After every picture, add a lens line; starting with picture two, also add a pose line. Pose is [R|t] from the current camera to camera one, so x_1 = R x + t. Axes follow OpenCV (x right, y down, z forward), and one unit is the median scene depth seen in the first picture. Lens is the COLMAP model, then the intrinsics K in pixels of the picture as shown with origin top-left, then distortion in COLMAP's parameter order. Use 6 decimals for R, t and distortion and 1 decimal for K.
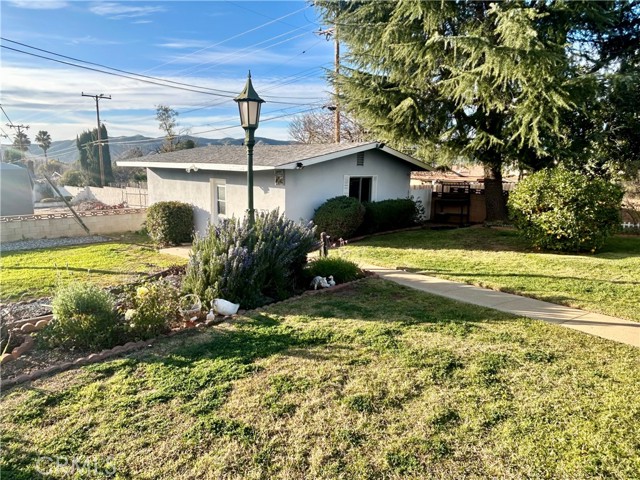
lens RADIAL K [[404.8, 0, 320.0], [0, 404.8, 240.0], [0, 0, 1]] dist [0.003576, -0.001065]
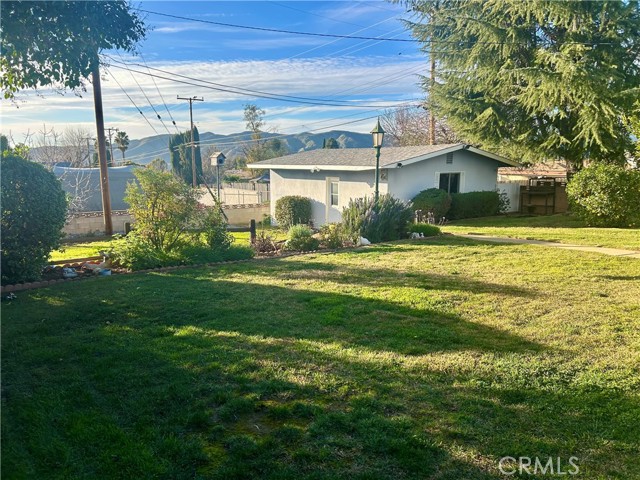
lens RADIAL K [[487.5, 0, 323.5], [0, 487.5, 243.4], [0, 0, 1]] dist [0.046379, -0.005333]
pose [[0.983404, 0.008756, -0.181220, -0.003042], [-0.012103, 0.999776, -0.017374, 0.083600], [0.181028, 0.019279, 0.983289, -0.498962]]
